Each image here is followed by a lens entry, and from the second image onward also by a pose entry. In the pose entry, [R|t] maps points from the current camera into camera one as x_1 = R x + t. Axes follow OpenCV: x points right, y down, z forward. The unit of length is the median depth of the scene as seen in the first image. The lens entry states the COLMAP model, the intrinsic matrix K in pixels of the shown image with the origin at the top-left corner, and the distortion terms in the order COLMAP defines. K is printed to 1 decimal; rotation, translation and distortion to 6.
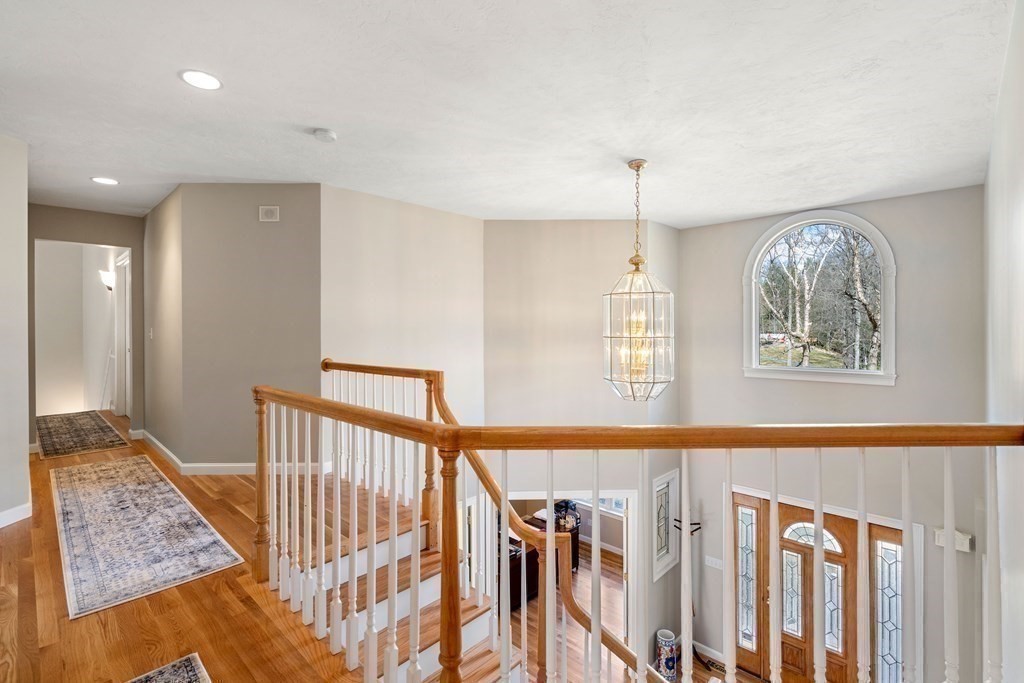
lens RADIAL K [[468.4, 0, 510.6], [0, 468.4, 330.7], [0, 0, 1]] dist [-0.005367, 0.000869]
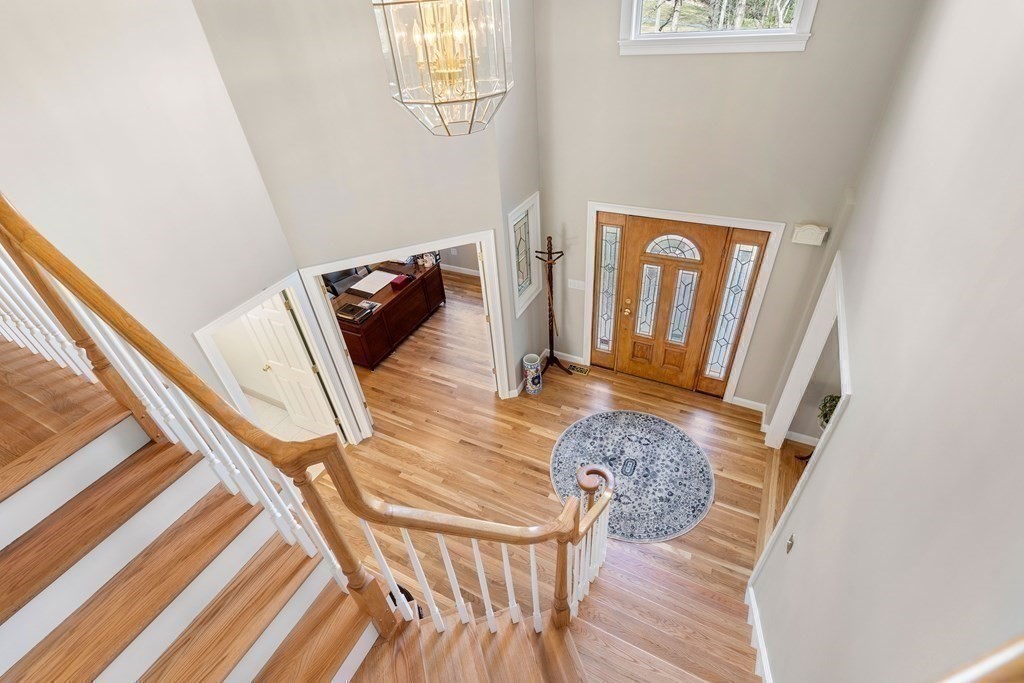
lens RADIAL K [[468.4, 0, 512.1], [0, 468.4, 348.4], [0, 0, 1]] dist [-0.005367, 0.000869]
pose [[0.955886, -0.224111, 0.189887, 0.104206], [0.064809, 0.791425, 0.607821, 0.008295], [-0.286500, -0.568701, 0.771036, 0.238713]]
